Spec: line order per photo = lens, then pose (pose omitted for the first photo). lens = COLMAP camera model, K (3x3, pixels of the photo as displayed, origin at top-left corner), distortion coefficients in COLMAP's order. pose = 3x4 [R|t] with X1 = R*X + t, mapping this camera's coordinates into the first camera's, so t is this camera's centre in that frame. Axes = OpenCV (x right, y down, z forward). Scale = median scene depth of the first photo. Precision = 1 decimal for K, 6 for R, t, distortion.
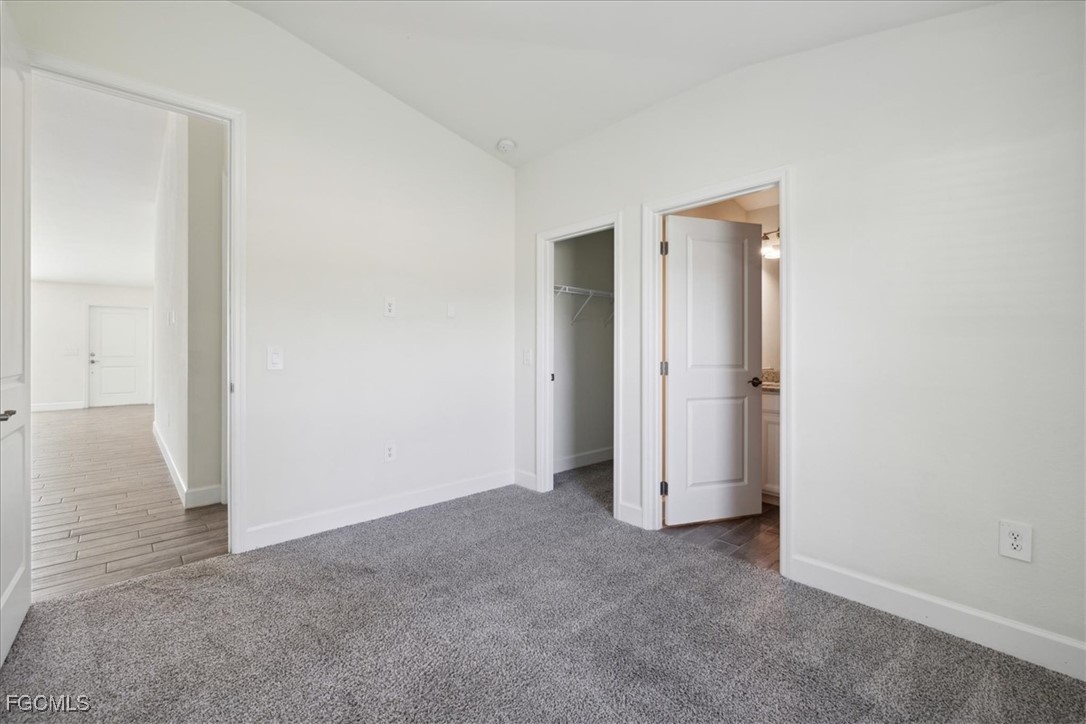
lens RADIAL K [[461.5, 0, 538.6], [0, 461.5, 355.0], [0, 0, 1]] dist [0.001446, 0.000024]
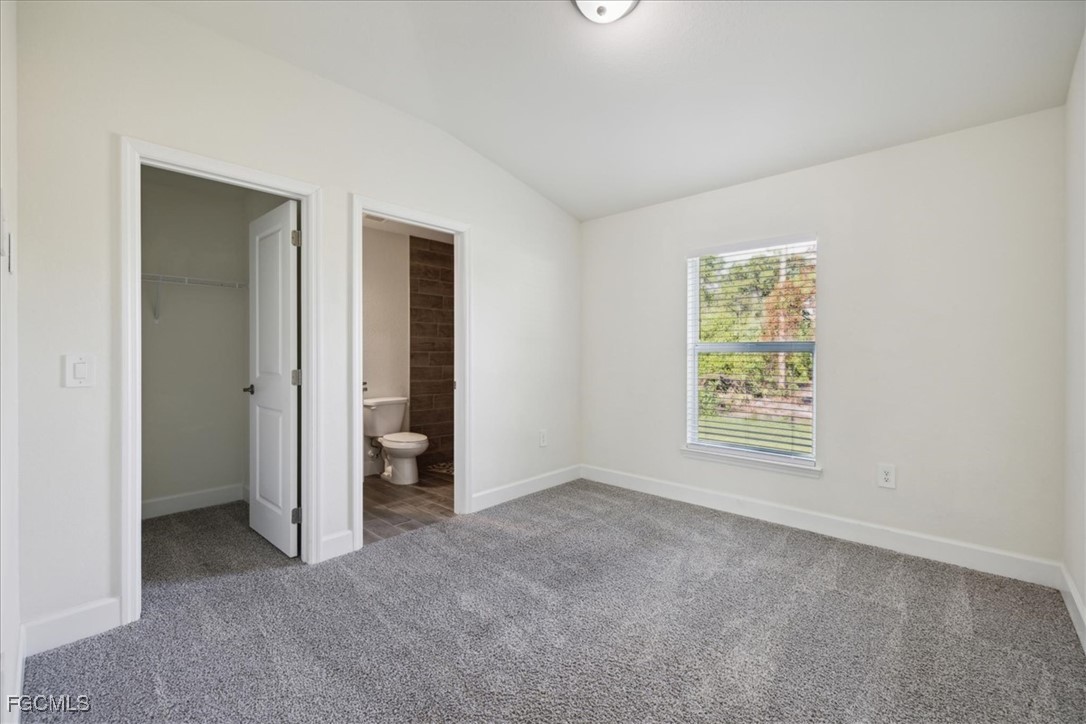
lens RADIAL K [[461.5, 0, 538.6], [0, 461.5, 355.0], [0, 0, 1]] dist [0.001446, 0.000024]
pose [[-0.090591, -0.008091, 0.995855, -0.841834], [0.008595, 0.999923, 0.008906, -0.020069], [-0.995851, 0.009366, -0.090515, 0.845879]]
